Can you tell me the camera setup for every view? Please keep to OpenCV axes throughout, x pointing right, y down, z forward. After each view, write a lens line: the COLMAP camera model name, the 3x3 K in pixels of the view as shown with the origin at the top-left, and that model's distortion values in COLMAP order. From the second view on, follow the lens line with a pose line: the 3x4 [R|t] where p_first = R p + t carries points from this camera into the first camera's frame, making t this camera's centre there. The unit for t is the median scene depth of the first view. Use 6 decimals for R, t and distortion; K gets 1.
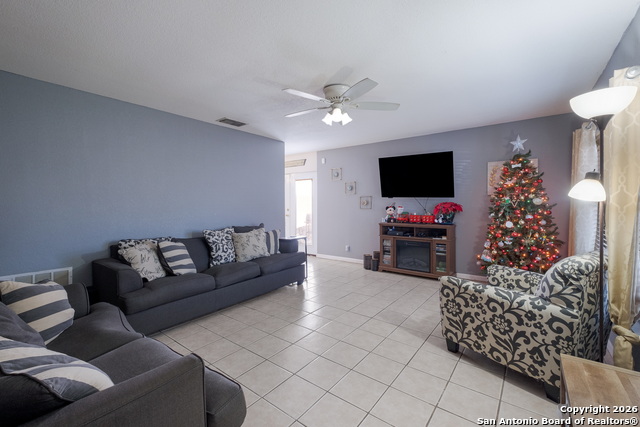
lens RADIAL K [[275.0, 0, 321.5], [0, 275.0, 203.4], [0, 0, 1]] dist [0.007564, -0.000365]
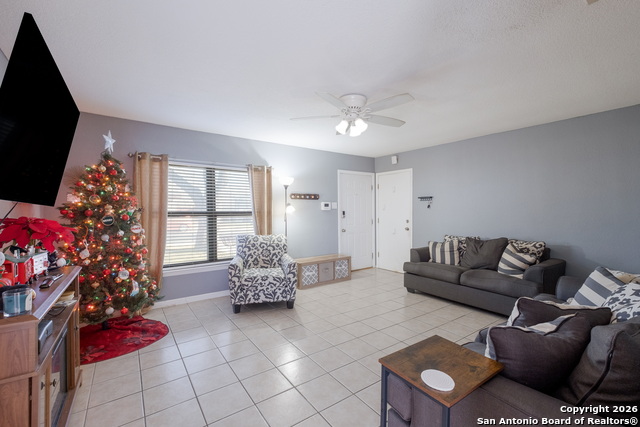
lens RADIAL K [[275.0, 0, 317.3], [0, 275.0, 214.5], [0, 0, 1]] dist [0.007564, -0.000365]
pose [[-0.955781, 0.005259, 0.294032, -0.088021], [0.009901, 0.999849, 0.014299, -0.011312], [-0.293913, 0.016578, -0.955689, 1.540308]]
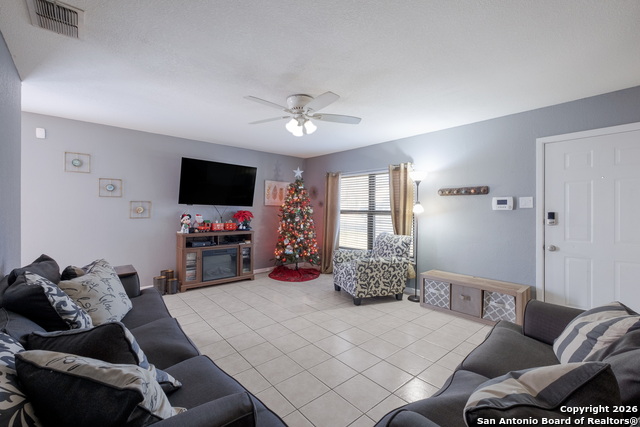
lens RADIAL K [[275.0, 0, 317.6], [0, 275.0, 211.7], [0, 0, 1]] dist [0.007564, -0.000365]
pose [[0.200879, 0.001187, 0.979615, -0.717944], [-0.008239, 0.999966, 0.000478, -0.003467], [-0.979581, -0.008167, 0.200882, 0.576132]]
